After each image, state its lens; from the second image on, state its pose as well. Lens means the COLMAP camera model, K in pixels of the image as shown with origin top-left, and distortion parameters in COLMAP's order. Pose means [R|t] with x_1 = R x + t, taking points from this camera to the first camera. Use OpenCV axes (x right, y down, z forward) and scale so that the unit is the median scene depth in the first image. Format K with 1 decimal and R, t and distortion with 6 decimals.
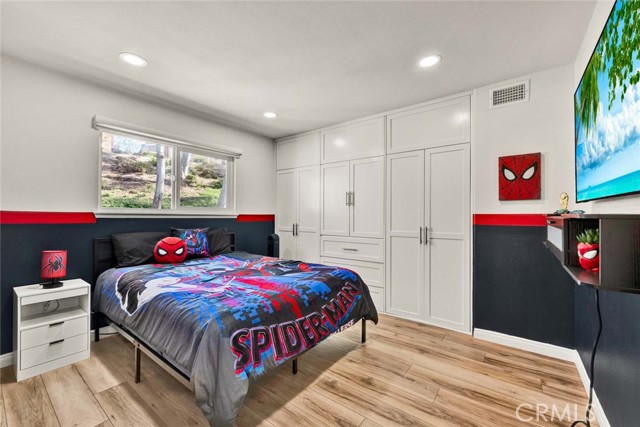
lens RADIAL K [[264.4, 0, 320.6], [0, 264.4, 217.4], [0, 0, 1]] dist [-0.001060, -0.000211]
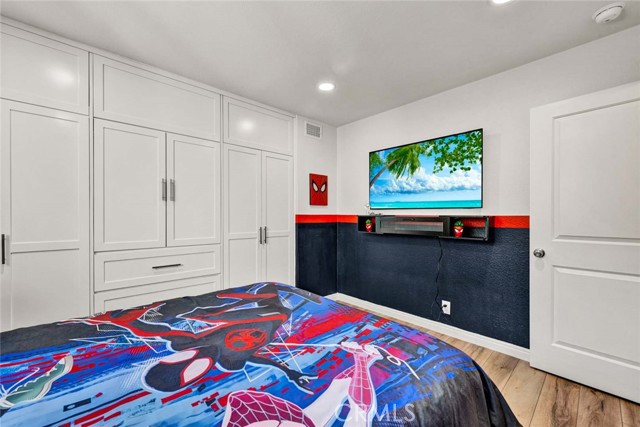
lens RADIAL K [[264.4, 0, 320.6], [0, 264.4, 217.4], [0, 0, 1]] dist [-0.001060, -0.000211]
pose [[0.156736, -0.000751, 0.987640, -0.677963], [0.006981, 0.999976, -0.000347, 0.002258], [-0.987616, 0.006950, 0.156737, 0.734741]]
